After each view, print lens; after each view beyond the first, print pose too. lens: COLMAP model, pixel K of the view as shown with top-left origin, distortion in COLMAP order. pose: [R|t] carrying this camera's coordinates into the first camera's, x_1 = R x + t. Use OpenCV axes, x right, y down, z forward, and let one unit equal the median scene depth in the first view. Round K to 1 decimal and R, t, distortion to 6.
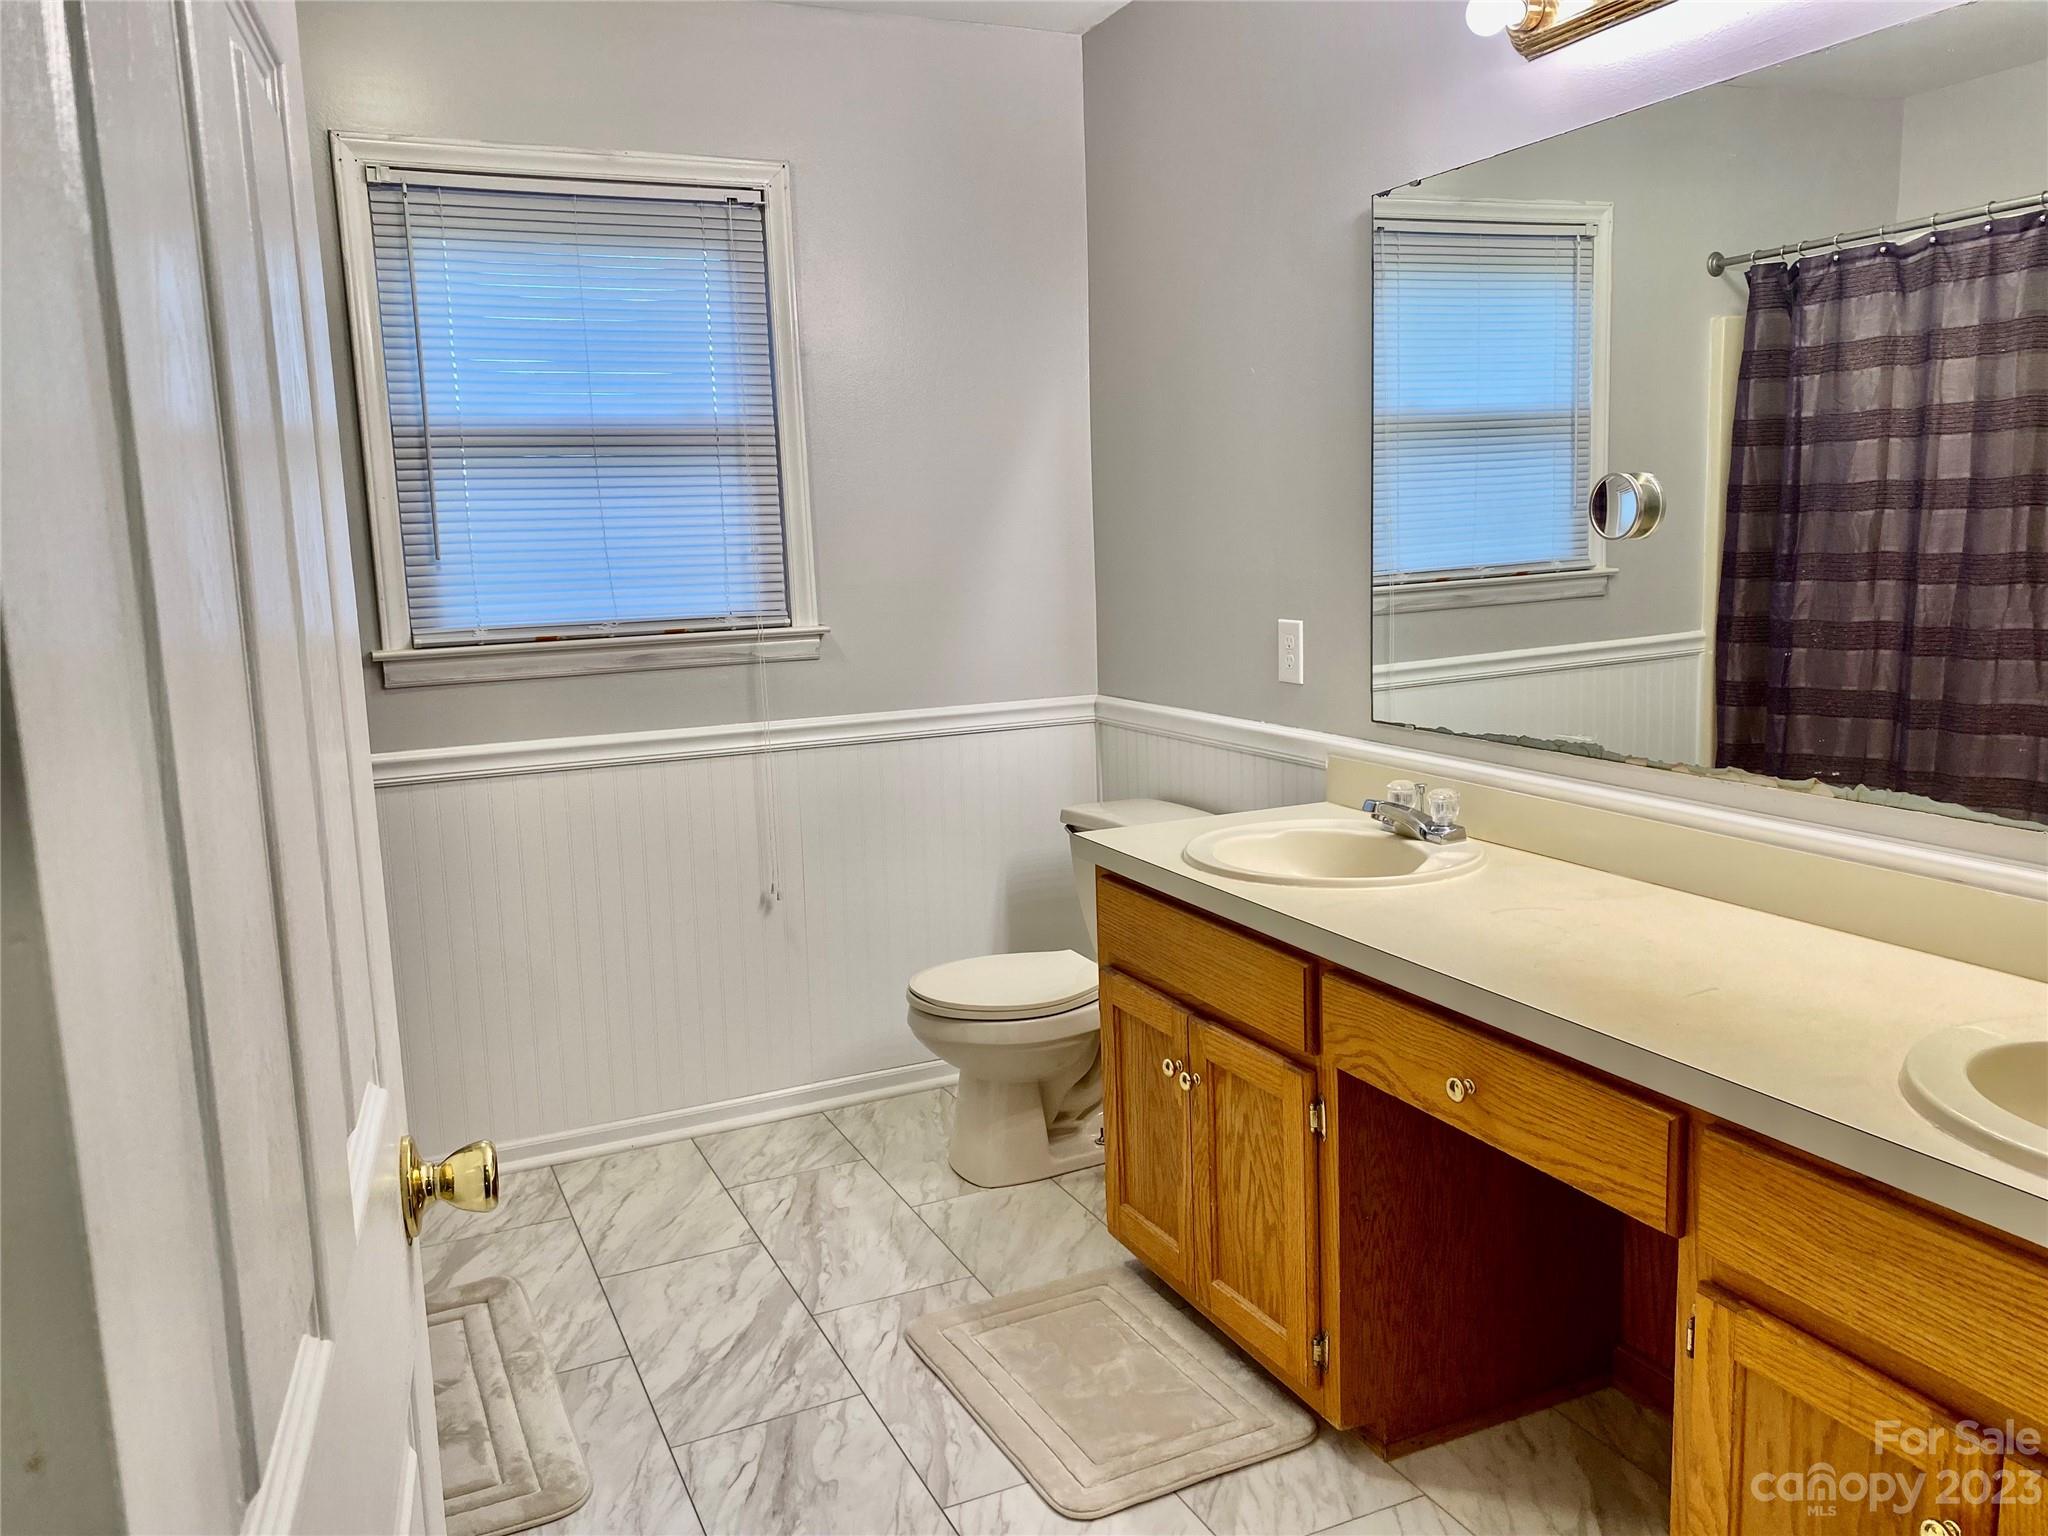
lens RADIAL K [[1542.8, 0, 1042.7], [0, 1542.8, 755.2], [0, 0, 1]] dist [0.046409, -0.057296]
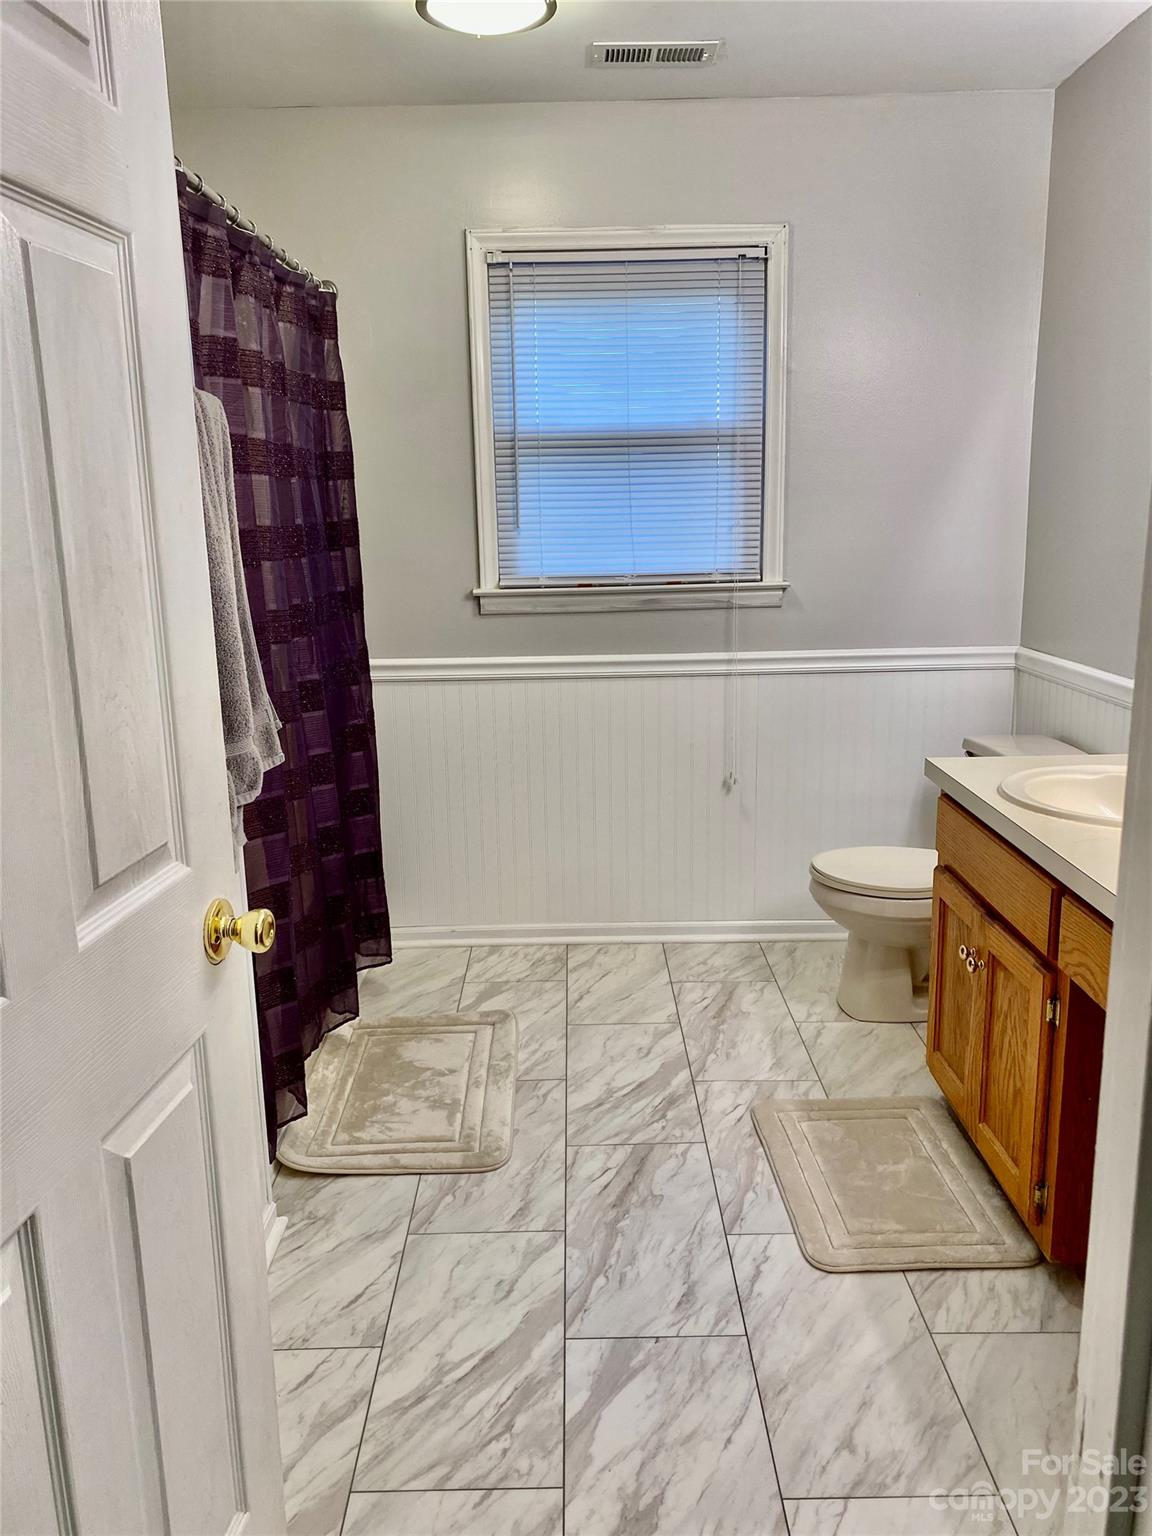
lens RADIAL K [[1157.1, 0, 590.2], [0, 1157.1, 756.1], [0, 0, 1]] dist [0.046409, -0.057296]
pose [[0.909820, 0.102357, -0.402183, 0.137281], [-0.073039, 0.993473, 0.087613, -0.012318], [0.408526, -0.050337, 0.911358, 0.022208]]
